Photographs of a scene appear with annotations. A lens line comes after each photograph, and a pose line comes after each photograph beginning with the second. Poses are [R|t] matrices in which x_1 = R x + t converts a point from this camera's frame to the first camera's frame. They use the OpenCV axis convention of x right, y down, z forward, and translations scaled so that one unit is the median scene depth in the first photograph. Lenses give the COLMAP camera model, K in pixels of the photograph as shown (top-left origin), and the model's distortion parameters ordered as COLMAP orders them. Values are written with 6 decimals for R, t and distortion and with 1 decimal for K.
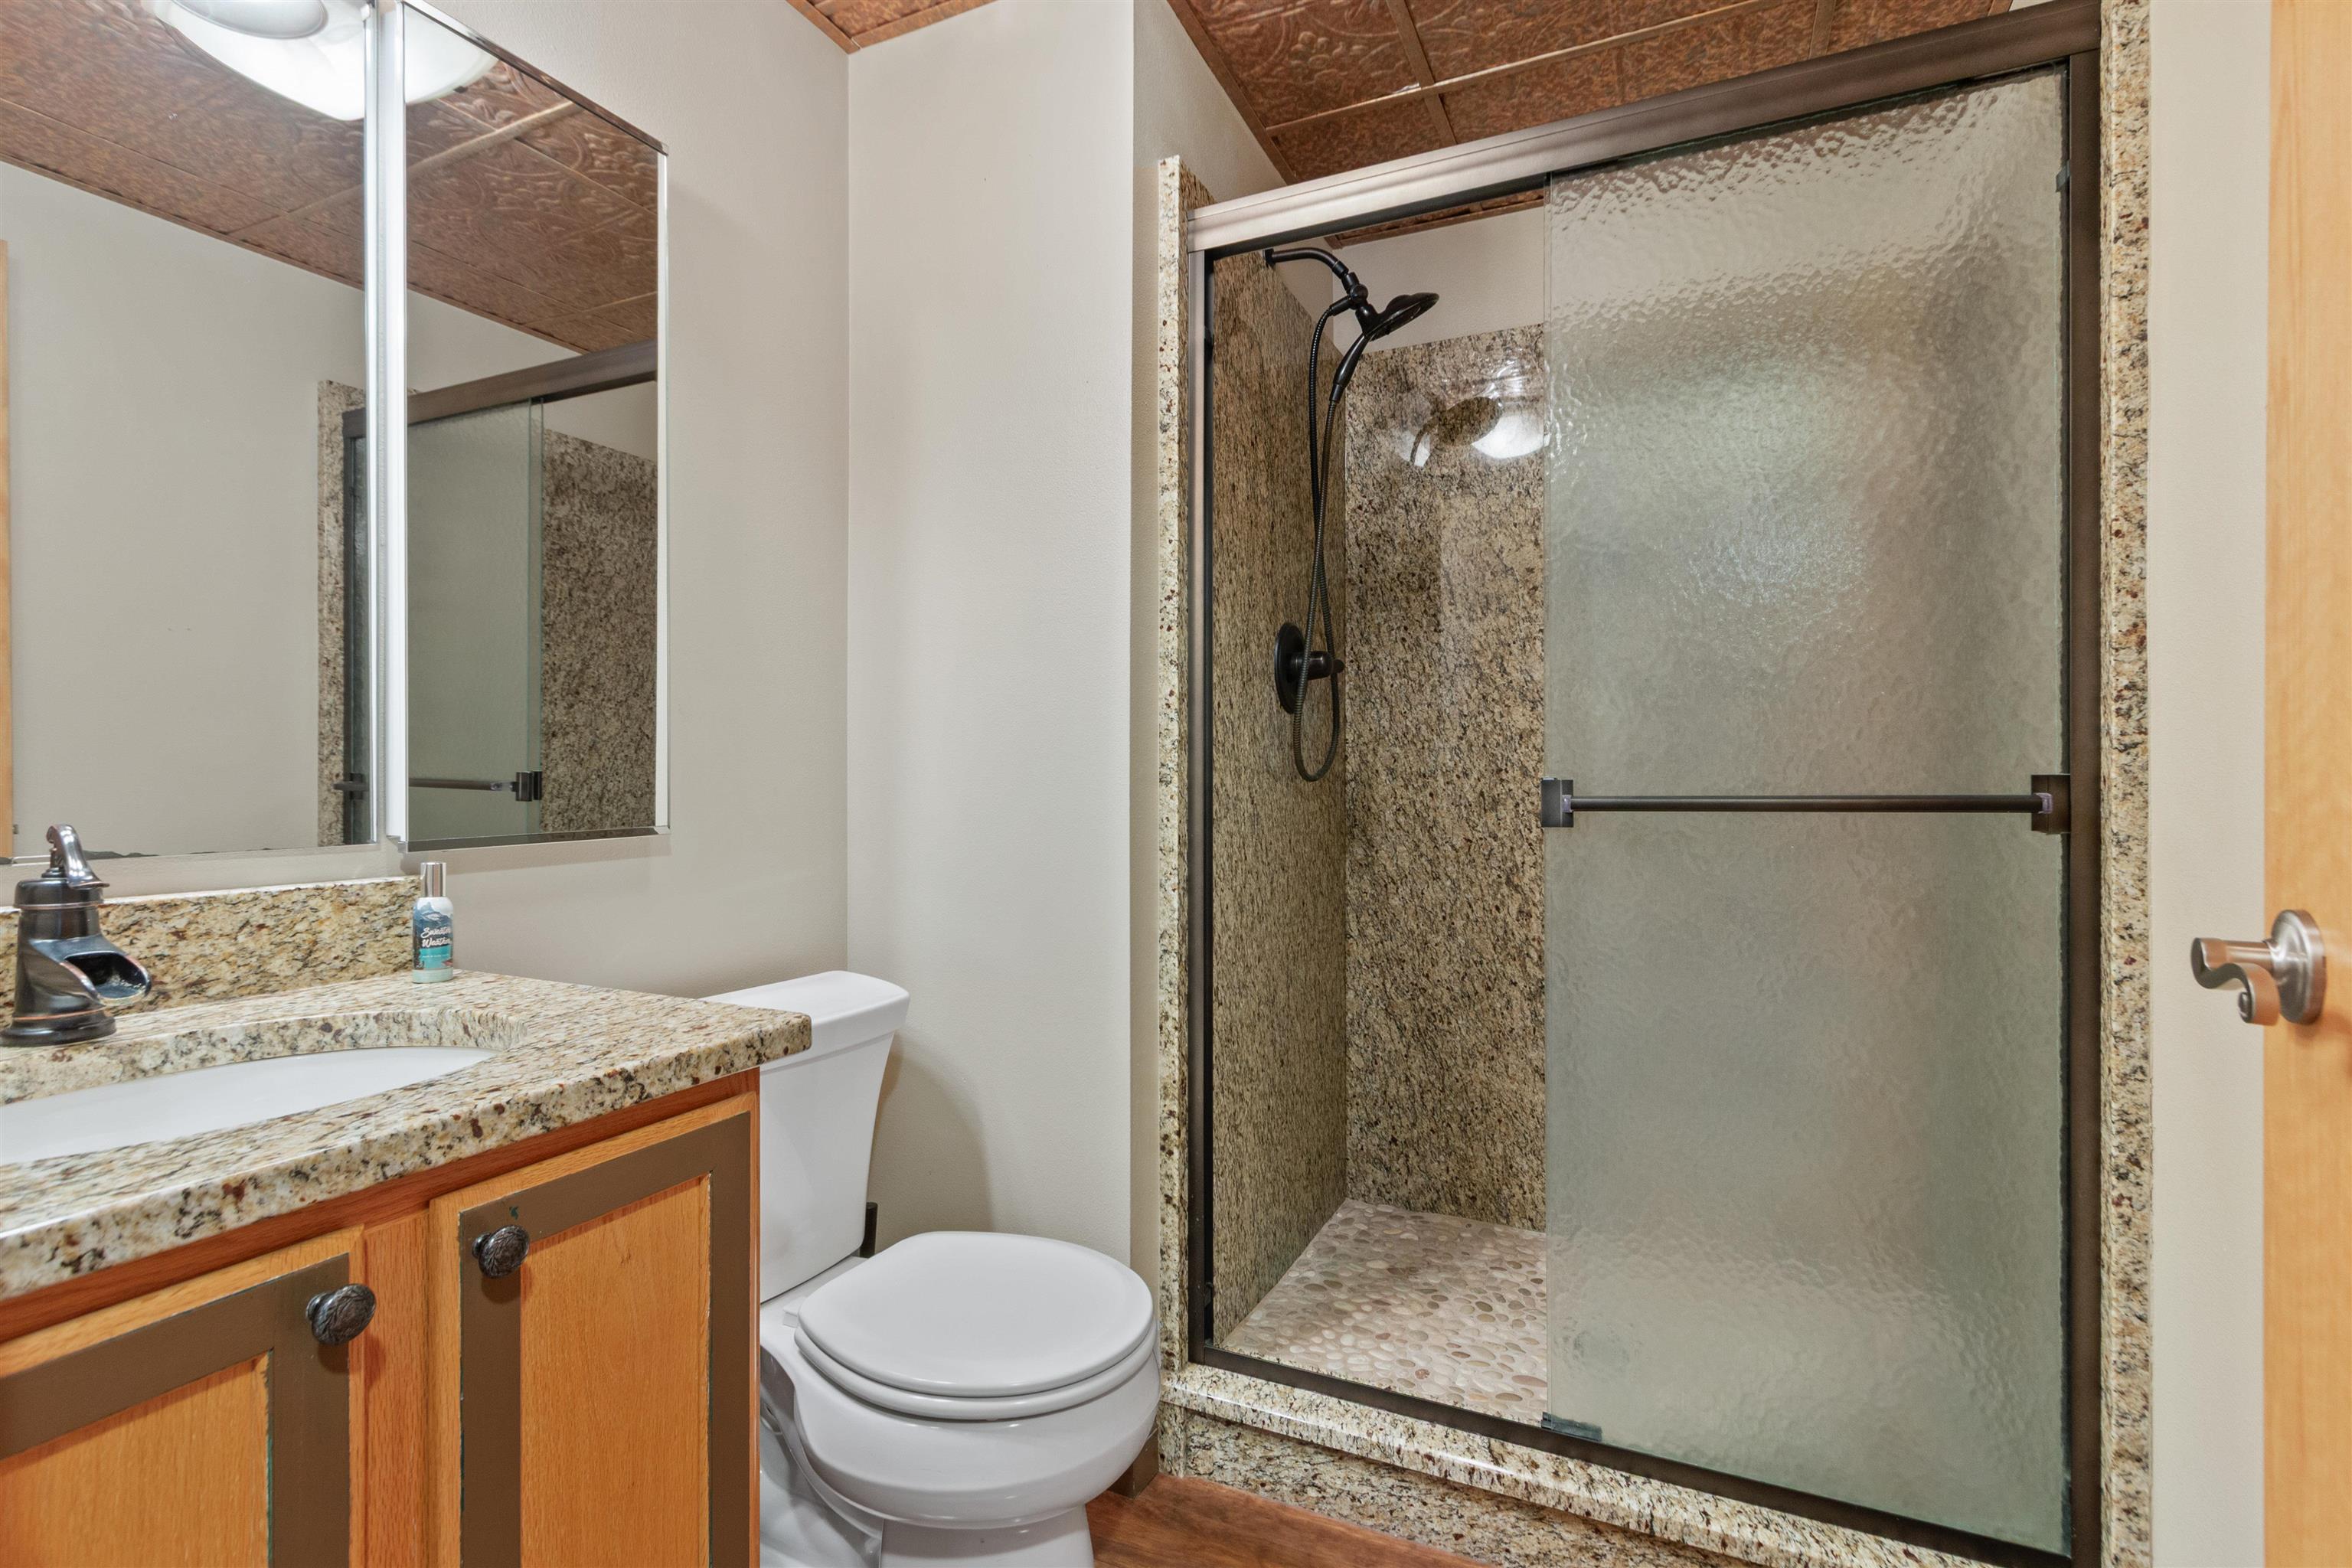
lens RADIAL K [[1085.2, 0, 1178.6], [0, 1085.2, 741.9], [0, 0, 1]] dist [0.000911, -0.000376]
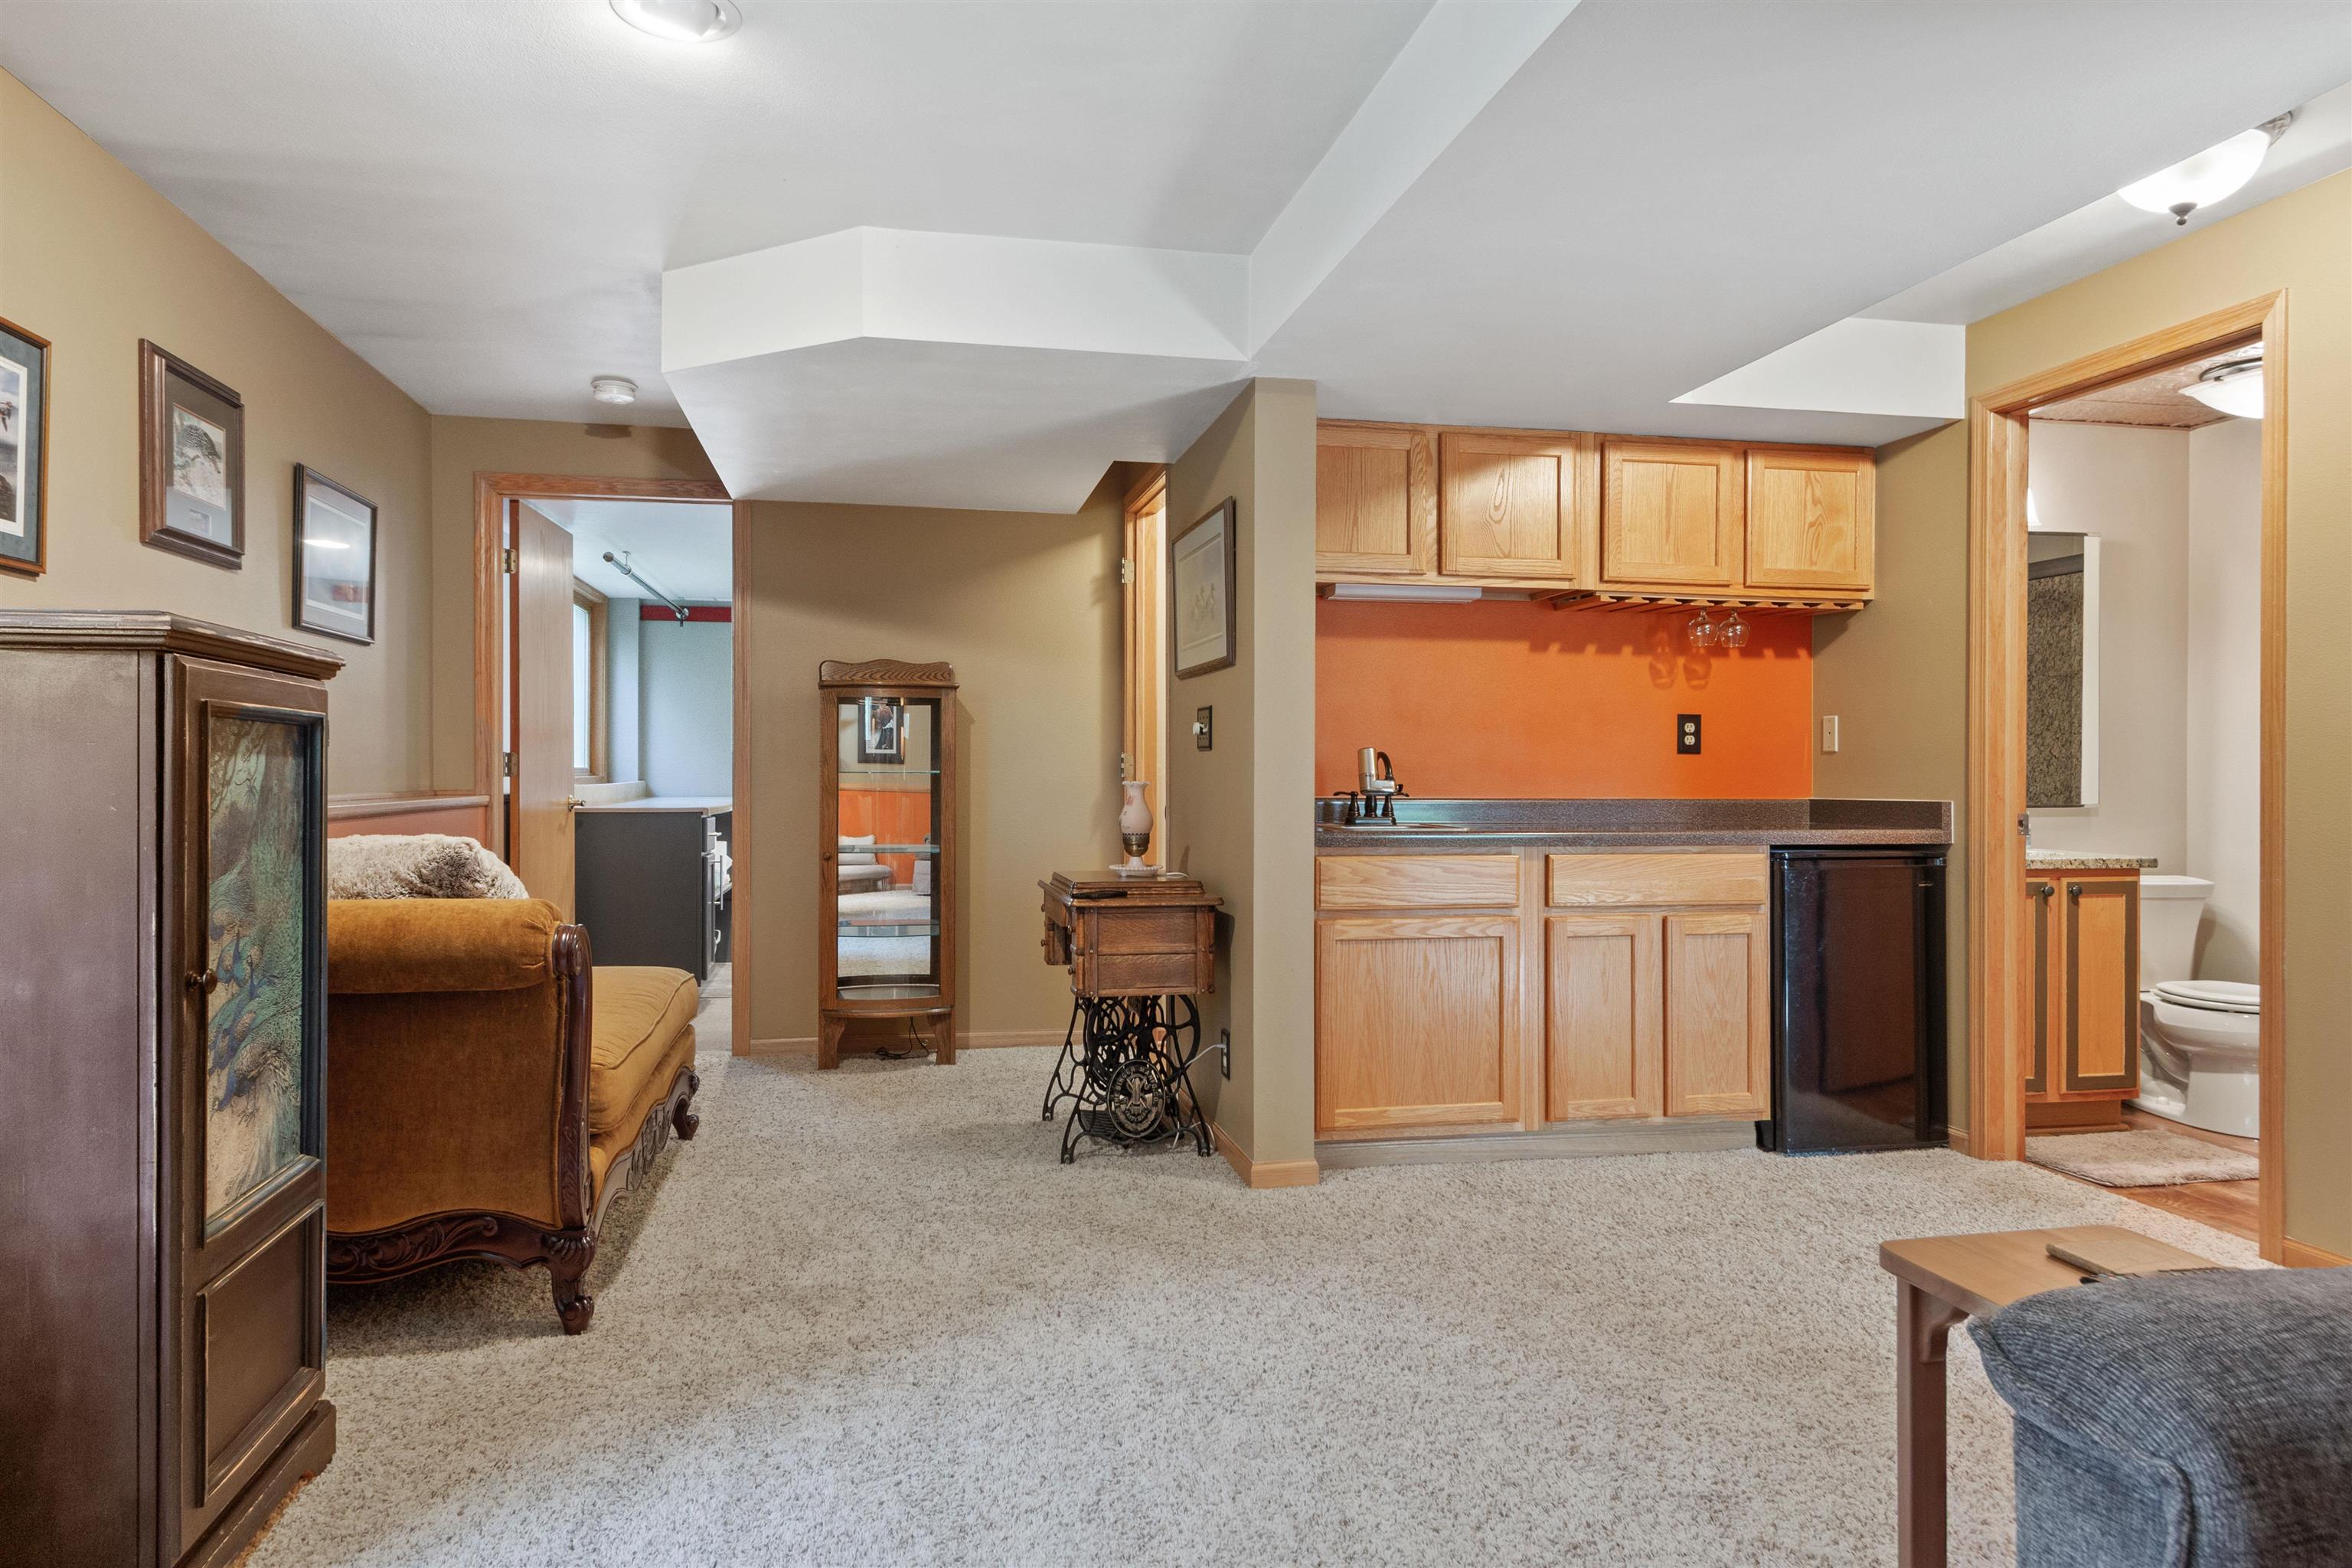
lens RADIAL K [[1530.1, 0, 1186.2], [0, 1530.1, 821.8], [0, 0, 1]] dist [0.001820, 0.000041]
pose [[0.610365, 0.032374, -0.791458, 1.546149], [0.016388, 0.998434, 0.053479, -0.152092], [0.791951, -0.045612, 0.608879, -4.186748]]
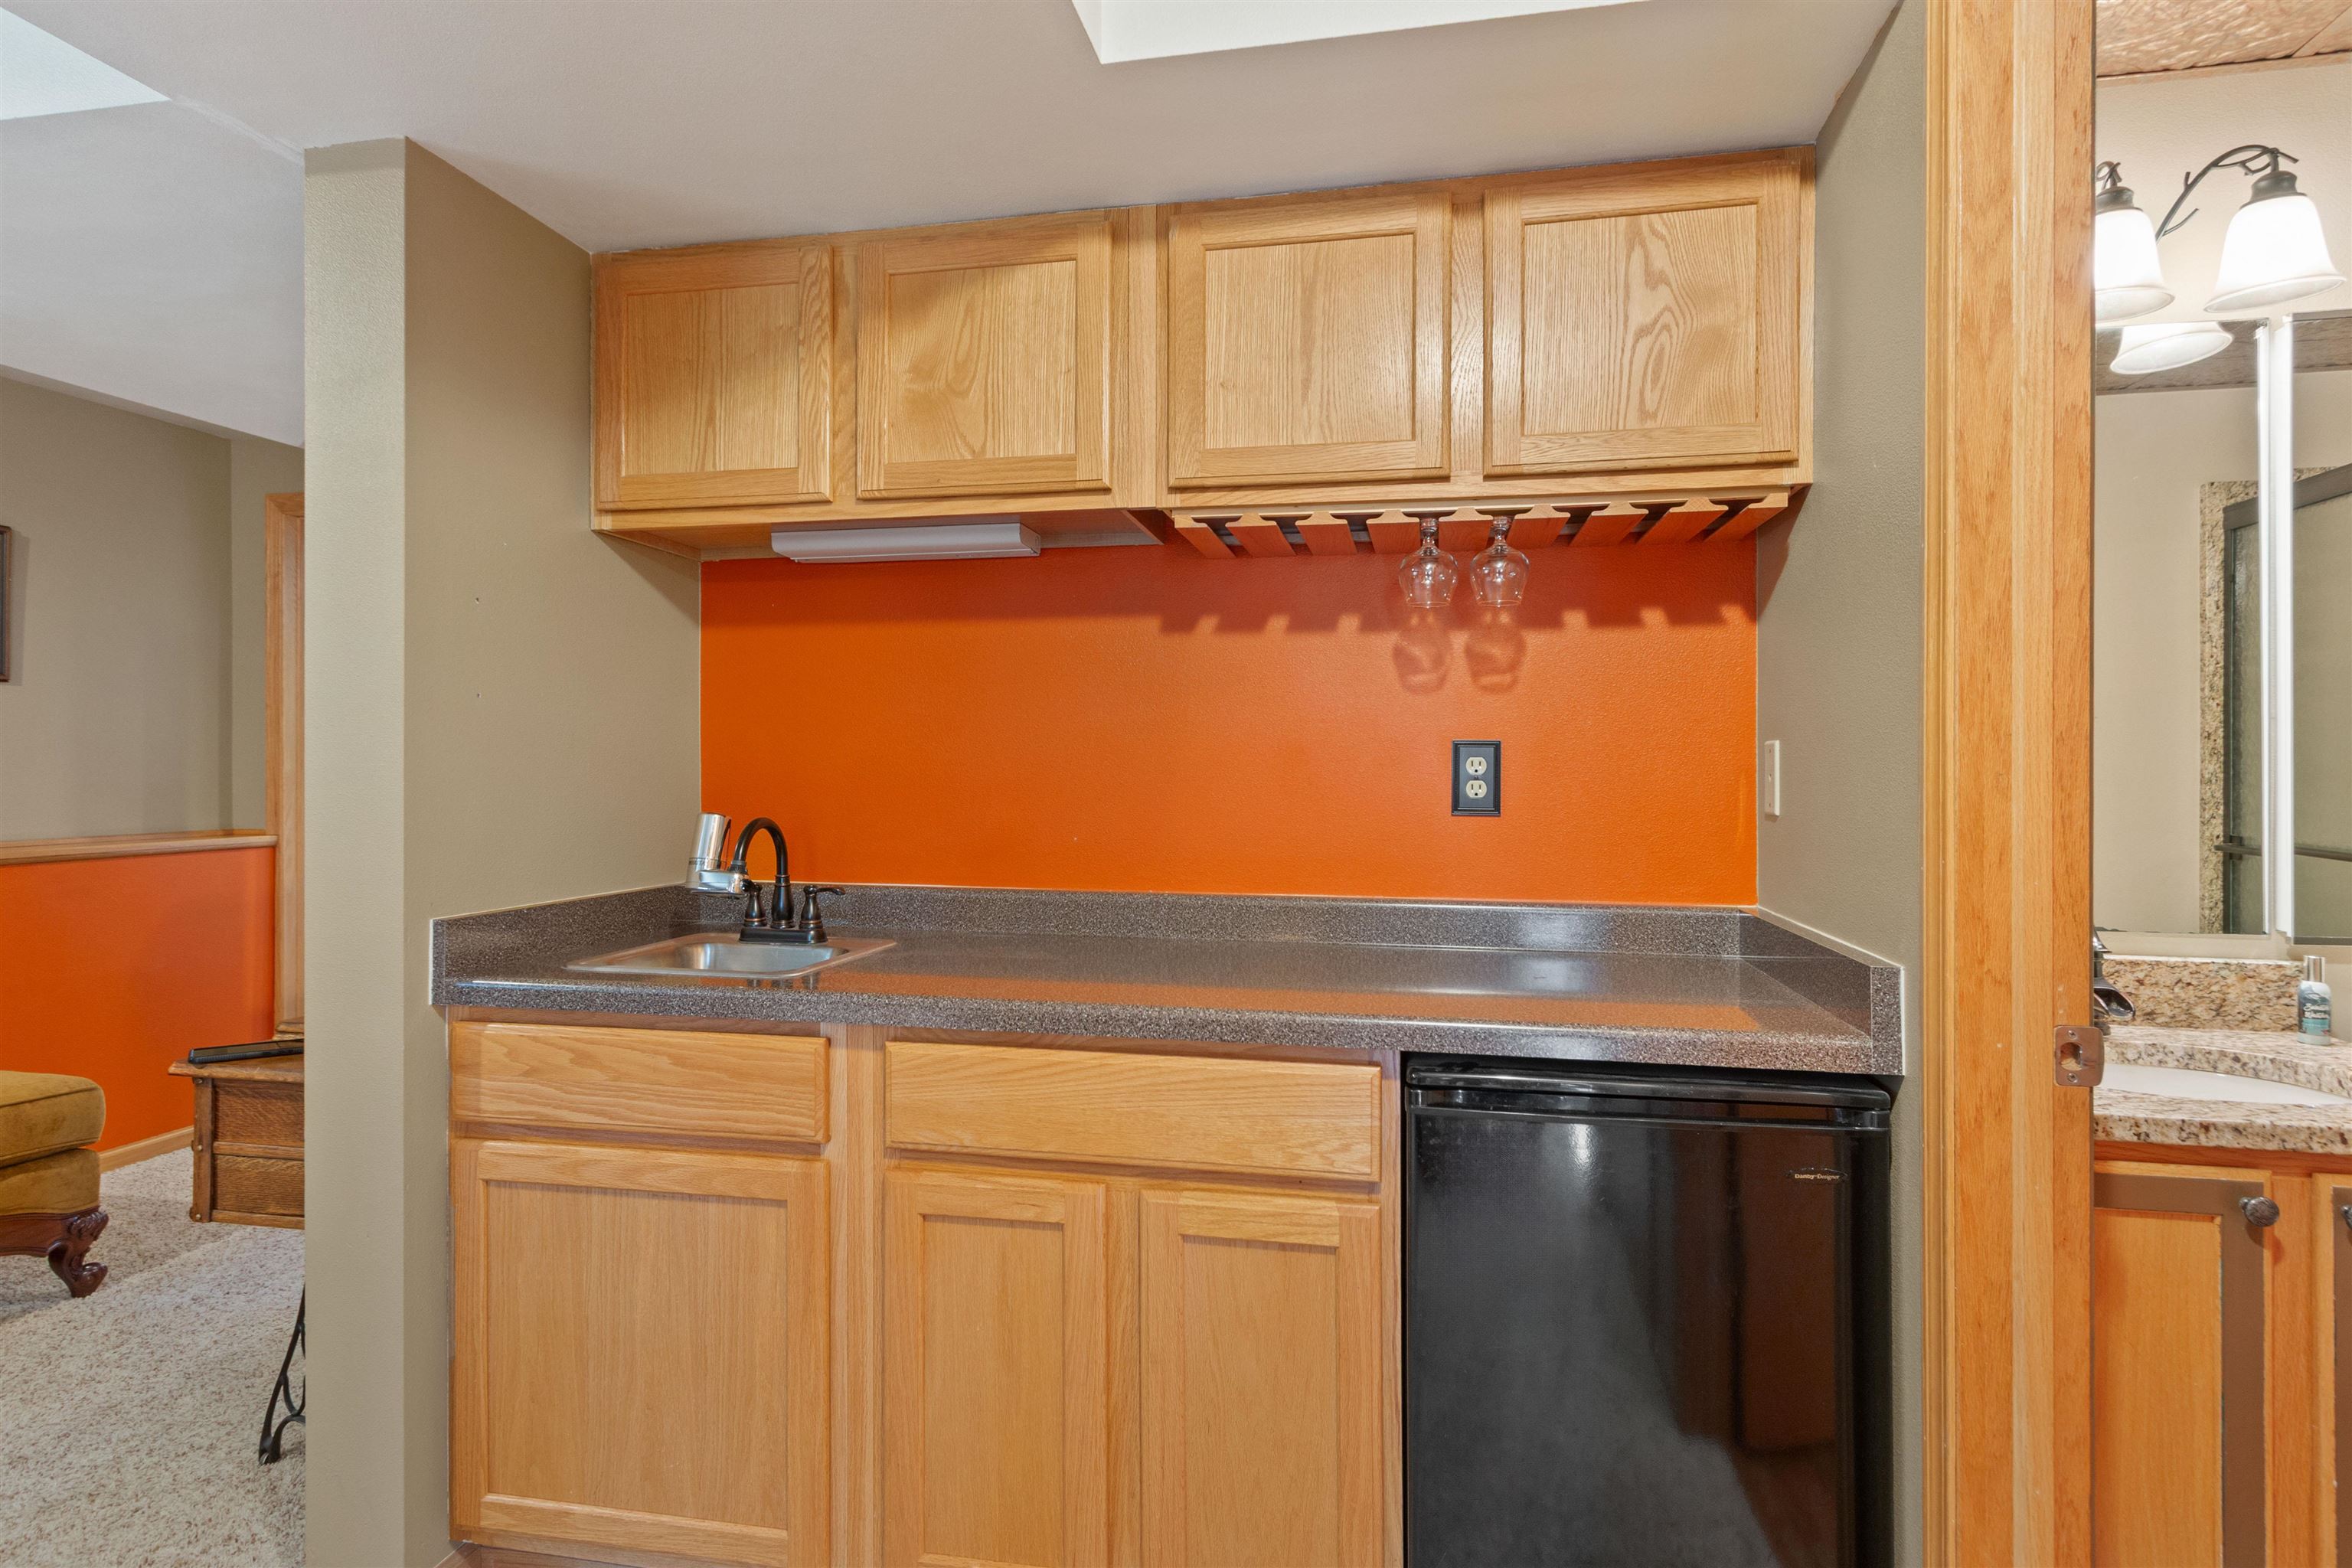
lens RADIAL K [[1293.7, 0, 1165.2], [0, 1293.7, 791.7], [0, 0, 1]] dist [0.008574, -0.000337]
pose [[0.243642, 0.023200, -0.969588, 0.599306], [0.024614, 0.999244, 0.030094, -0.200046], [0.969553, -0.031198, 0.242886, -0.872279]]
